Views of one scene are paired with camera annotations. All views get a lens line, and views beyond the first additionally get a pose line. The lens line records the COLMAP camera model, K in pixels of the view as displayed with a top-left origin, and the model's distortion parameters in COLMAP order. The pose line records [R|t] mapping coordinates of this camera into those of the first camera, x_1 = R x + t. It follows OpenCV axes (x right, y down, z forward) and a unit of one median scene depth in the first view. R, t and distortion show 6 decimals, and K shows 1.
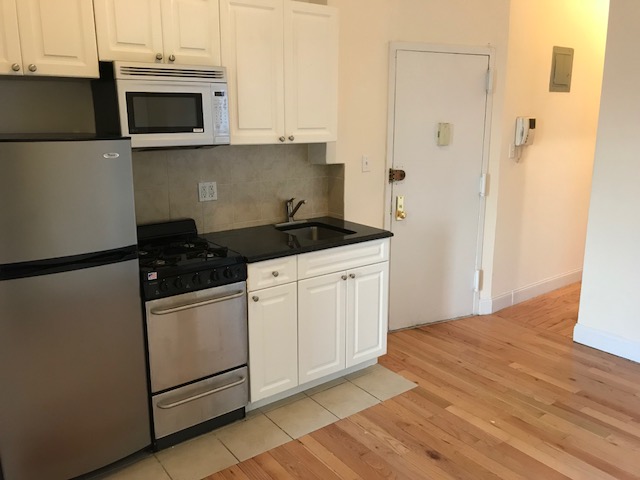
lens RADIAL K [[522.5, 0, 320.0], [0, 522.5, 240.0], [0, 0, 1]] dist [0.035219, -0.038786]
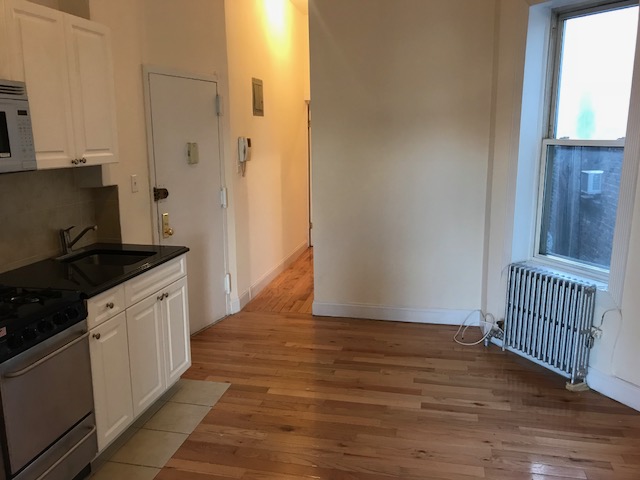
lens RADIAL K [[522.5, 0, 320.0], [0, 522.5, 240.0], [0, 0, 1]] dist [0.035219, -0.038786]
pose [[0.755966, -0.131086, 0.641352, -0.320978], [0.151167, 0.988222, 0.023802, -0.013569], [-0.636918, 0.078958, 0.766878, 0.028019]]
